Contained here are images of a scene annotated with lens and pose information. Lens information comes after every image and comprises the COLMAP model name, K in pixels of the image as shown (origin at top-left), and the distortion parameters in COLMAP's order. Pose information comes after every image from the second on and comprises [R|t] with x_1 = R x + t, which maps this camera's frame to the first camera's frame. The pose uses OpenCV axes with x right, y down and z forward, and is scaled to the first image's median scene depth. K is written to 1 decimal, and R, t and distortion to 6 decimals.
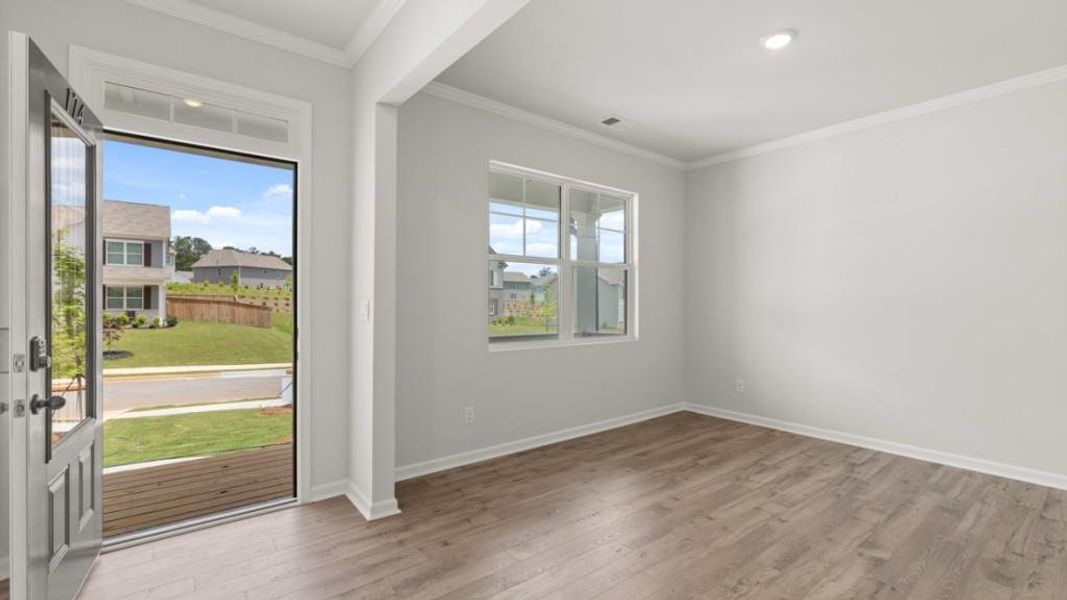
lens RADIAL K [[456.4, 0, 532.5], [0, 456.4, 303.0], [0, 0, 1]] dist [-0.005836, 0.000517]
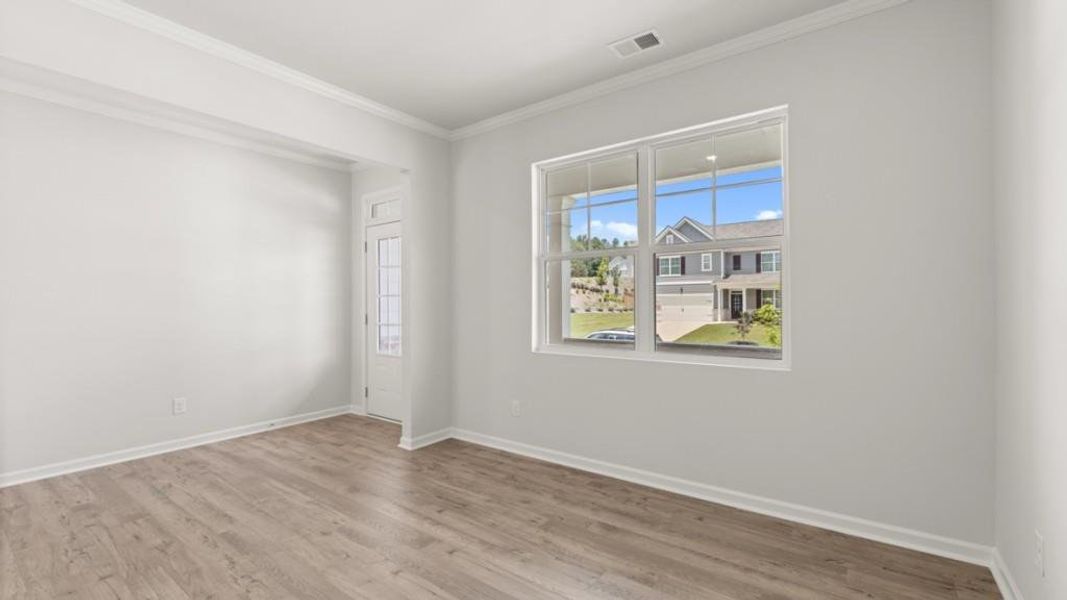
lens RADIAL K [[456.4, 0, 532.5], [0, 456.4, 303.0], [0, 0, 1]] dist [-0.005836, 0.000517]
pose [[0.281367, 0.002013, -0.959598, 0.871359], [-0.003659, 0.999993, 0.001024, -0.000863], [0.959593, 0.003223, 0.281373, 0.714489]]
